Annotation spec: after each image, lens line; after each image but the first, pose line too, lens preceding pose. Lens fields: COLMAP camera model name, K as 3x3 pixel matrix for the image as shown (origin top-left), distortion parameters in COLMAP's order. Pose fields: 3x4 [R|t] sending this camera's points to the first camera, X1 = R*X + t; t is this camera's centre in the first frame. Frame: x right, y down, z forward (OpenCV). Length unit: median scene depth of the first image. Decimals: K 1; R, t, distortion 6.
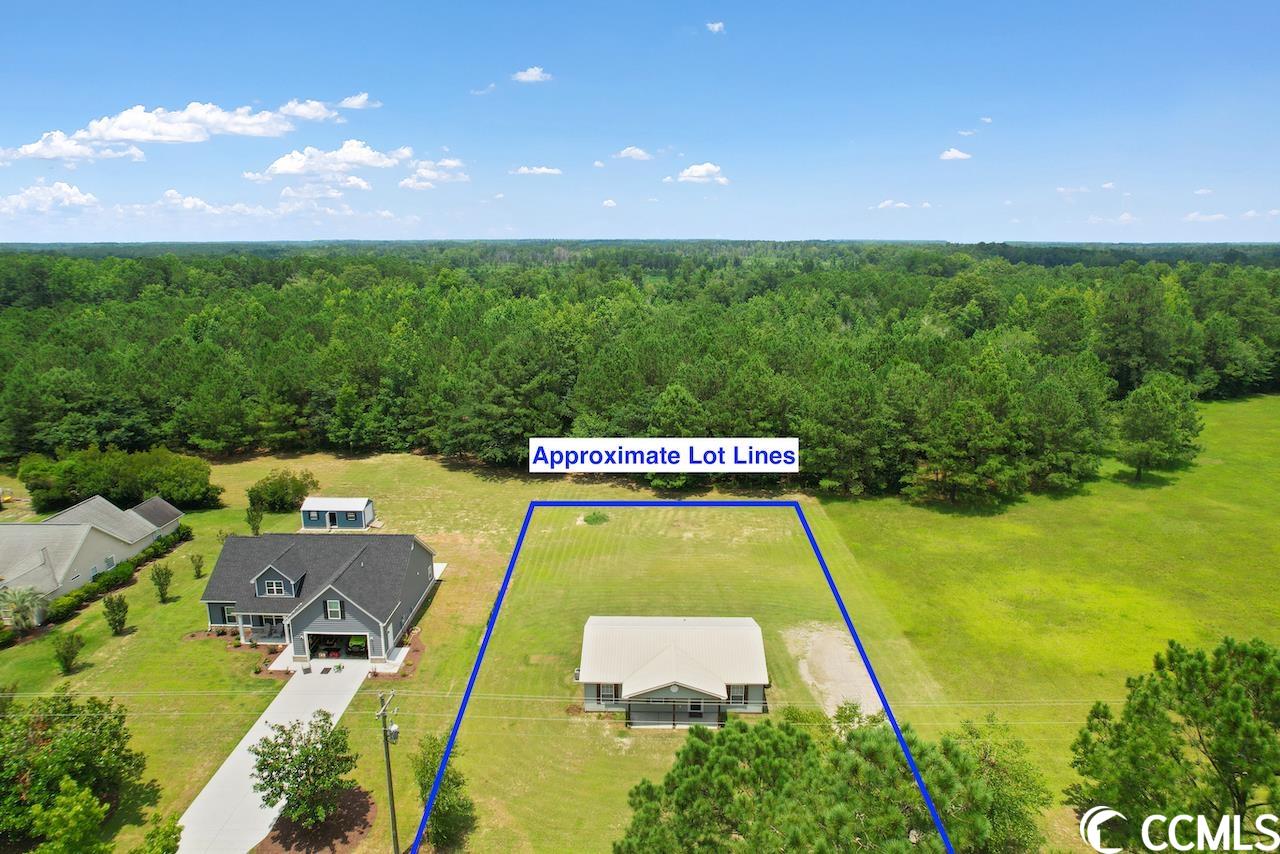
lens RADIAL K [[816.8, 0, 640.0], [0, 816.8, 427.0], [0, 0, 1]] dist [-0.064338, 0.052063]
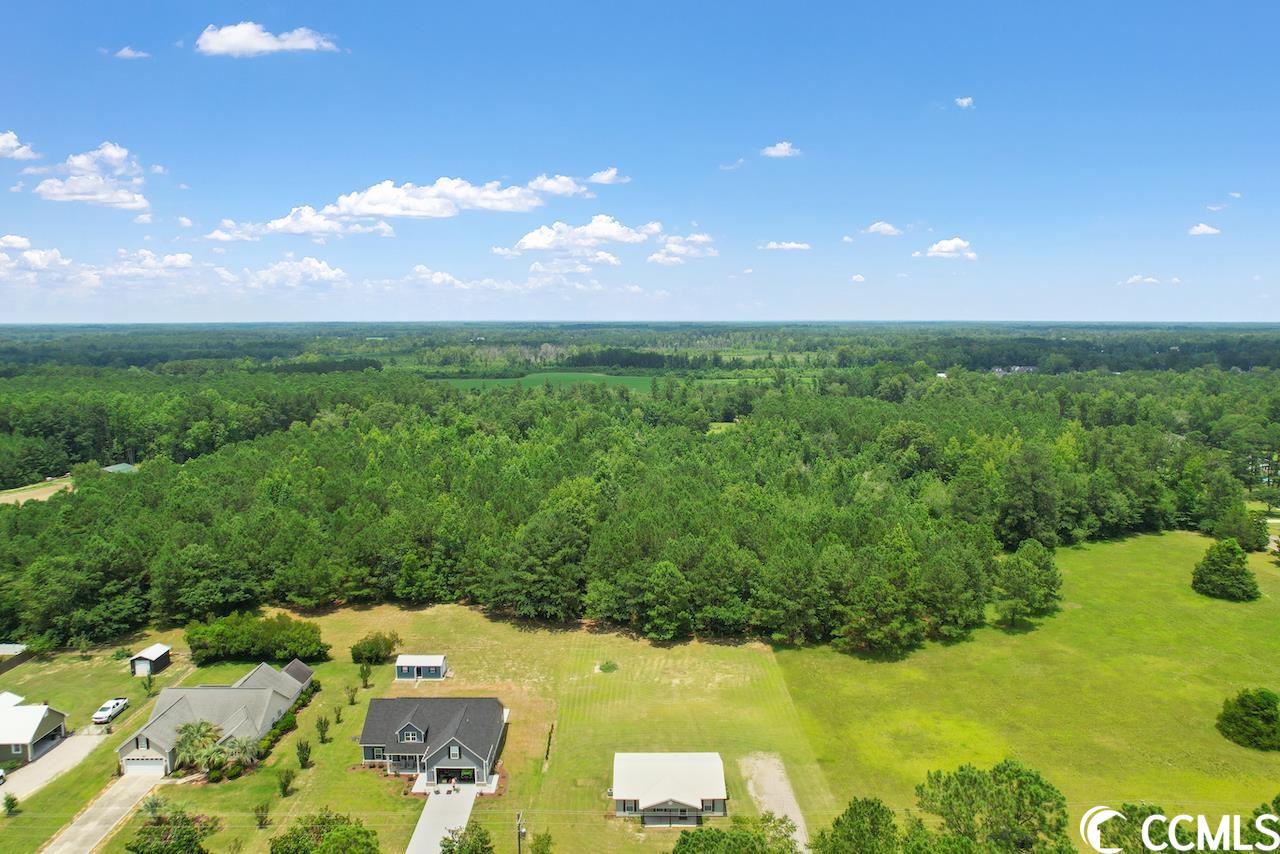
lens RADIAL K [[819.3, 0, 640.0], [0, 819.3, 427.0], [0, 0, 1]] dist [-0.047564, 0.001323]
pose [[0.999755, -0.004356, 0.021721, -0.029251], [0.006389, 0.995513, -0.094409, -0.160364], [-0.021213, 0.094525, 0.995296, -0.406138]]
